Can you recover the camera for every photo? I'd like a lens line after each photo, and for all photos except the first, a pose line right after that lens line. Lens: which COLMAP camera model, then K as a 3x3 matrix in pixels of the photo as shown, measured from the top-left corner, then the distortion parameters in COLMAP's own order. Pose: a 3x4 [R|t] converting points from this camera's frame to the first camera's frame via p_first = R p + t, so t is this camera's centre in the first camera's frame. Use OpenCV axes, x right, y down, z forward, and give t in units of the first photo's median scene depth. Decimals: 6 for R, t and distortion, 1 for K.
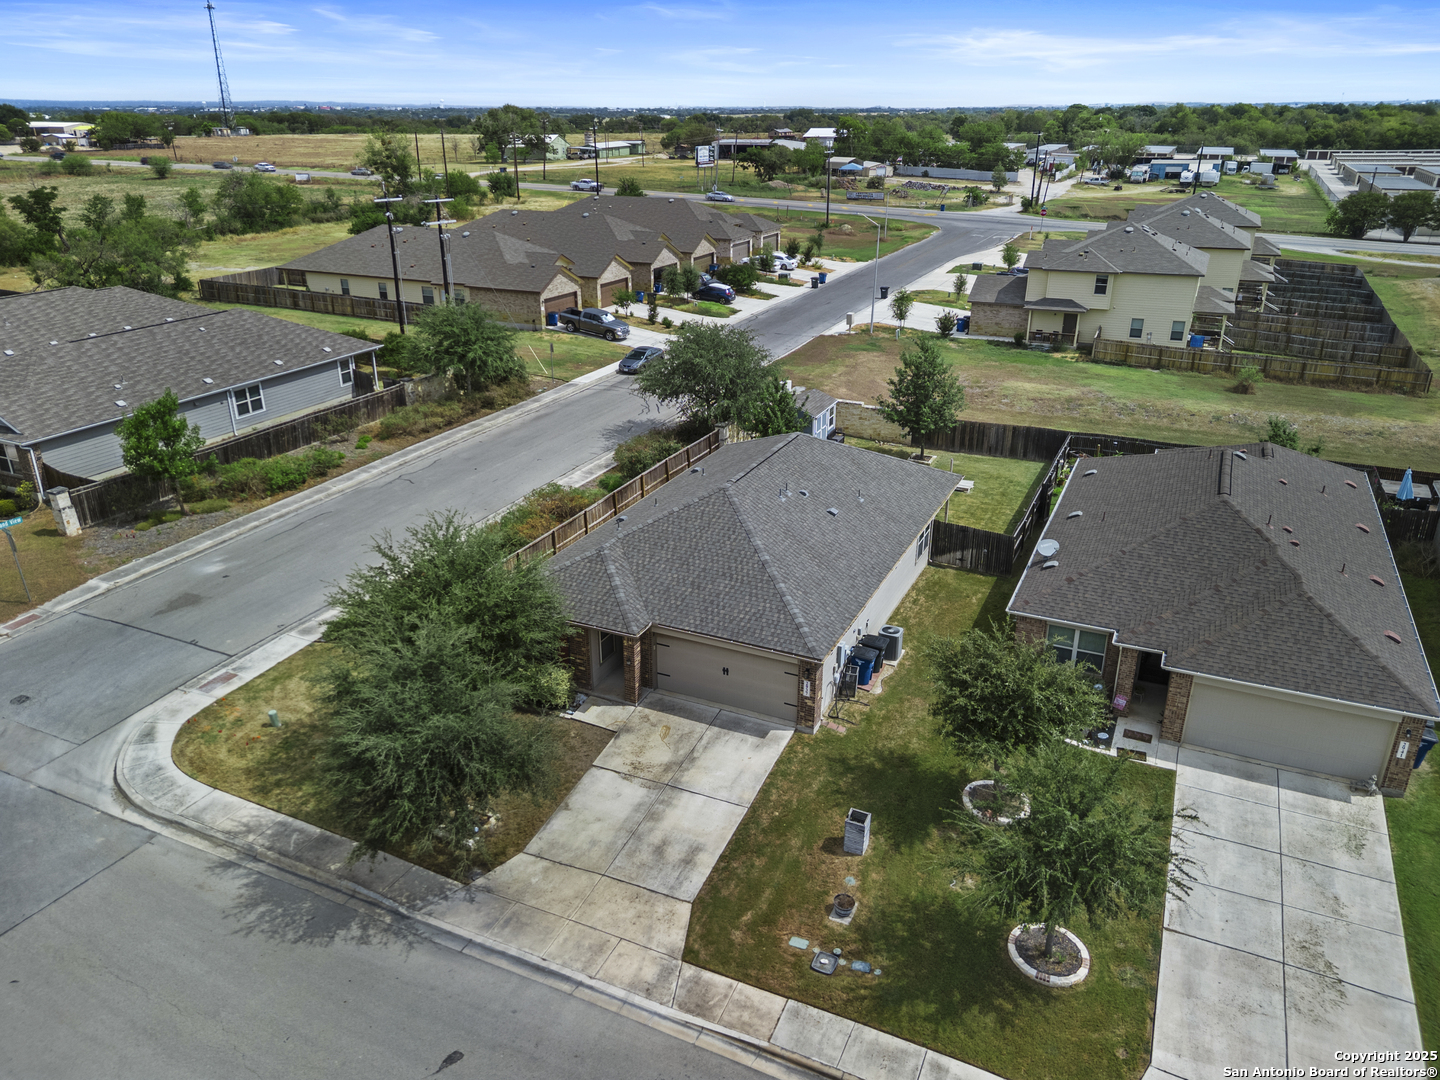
lens RADIAL K [[1028.5, 0, 727.3], [0, 1028.5, 539.7], [0, 0, 1]] dist [0.065306, -0.060661]
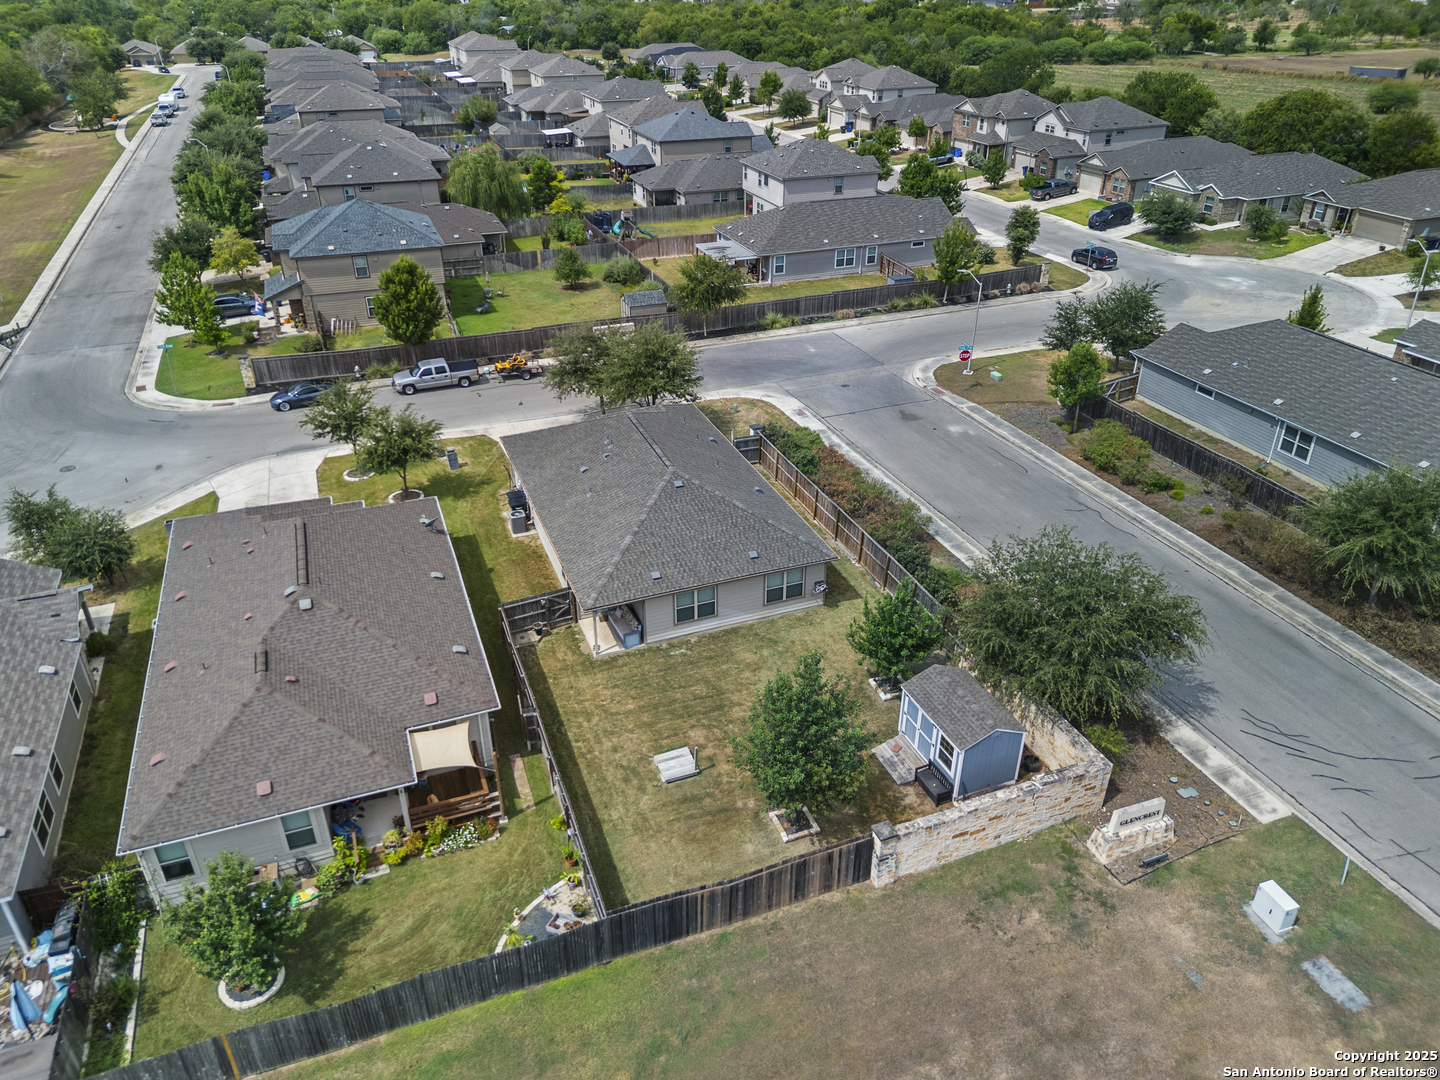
lens RADIAL K [[1029.2, 0, 724.7], [0, 1029.2, 545.0], [0, 0, 1]] dist [0.113990, -0.168903]
pose [[-0.696878, 0.358442, -0.621193, 0.491269], [-0.270280, 0.671031, 0.690410, -0.544495], [0.664312, 0.649027, -0.370747, 0.982425]]
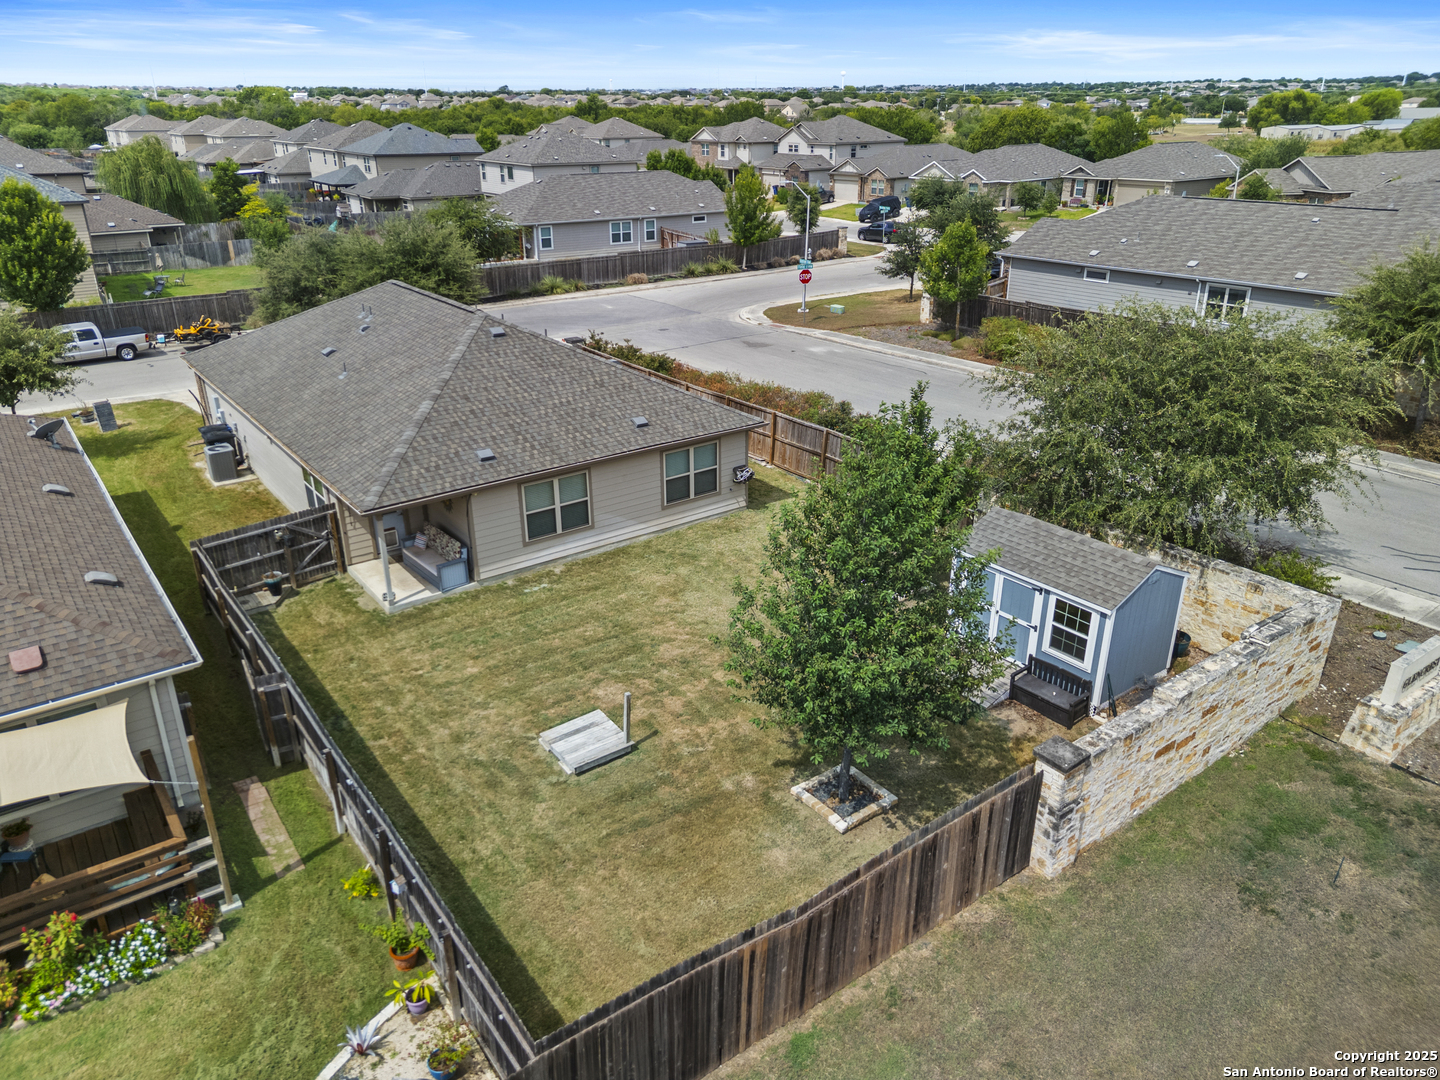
lens RADIAL K [[1028.5, 0, 727.3], [0, 1028.5, 539.7], [0, 0, 1]] dist [0.065306, -0.060661]
pose [[-0.476468, 0.347985, -0.807394, 0.394720], [-0.329193, 0.780921, 0.530843, -0.267826], [0.815237, 0.518718, -0.257529, 0.908263]]
